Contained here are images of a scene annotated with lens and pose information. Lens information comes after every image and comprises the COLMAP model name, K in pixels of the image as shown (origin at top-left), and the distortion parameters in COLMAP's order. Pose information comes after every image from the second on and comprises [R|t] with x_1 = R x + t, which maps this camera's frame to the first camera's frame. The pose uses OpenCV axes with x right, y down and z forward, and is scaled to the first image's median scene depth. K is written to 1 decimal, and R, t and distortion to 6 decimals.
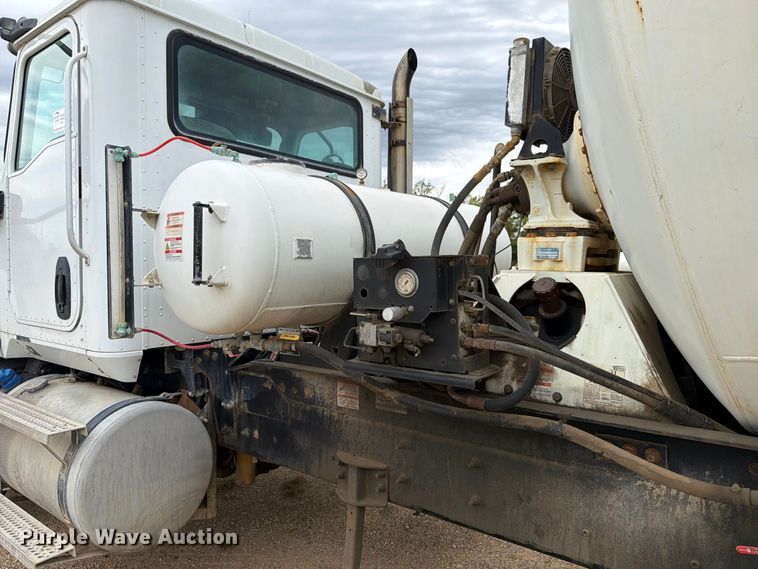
lens RADIAL K [[524.9, 0, 379.0], [0, 524.9, 284.5], [0, 0, 1]] dist [0.078875, -0.094487]
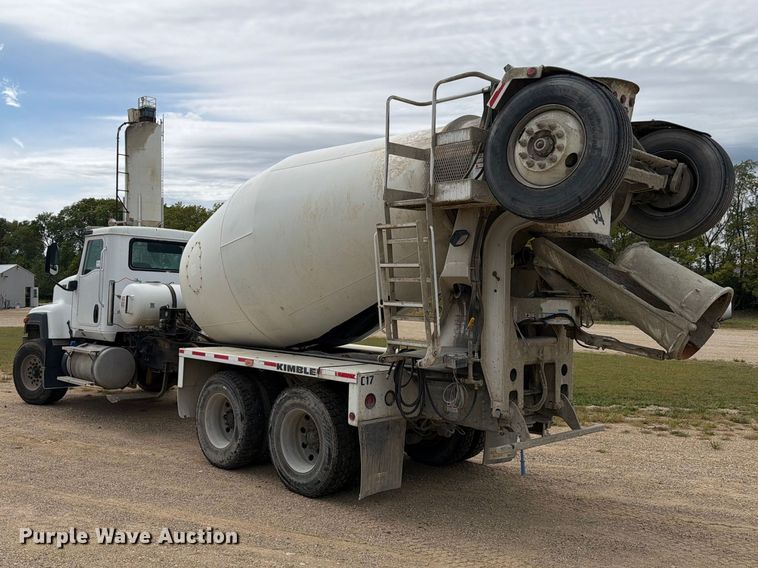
lens RADIAL K [[755.1, 0, 382.0], [0, 755.1, 256.5], [0, 0, 1]] dist [0.194004, -0.389650]
pose [[0.988661, 0.017706, -0.149120, 2.436293], [-0.032016, 0.995046, -0.094120, 0.060760], [0.146715, 0.097827, 0.984330, -4.530466]]
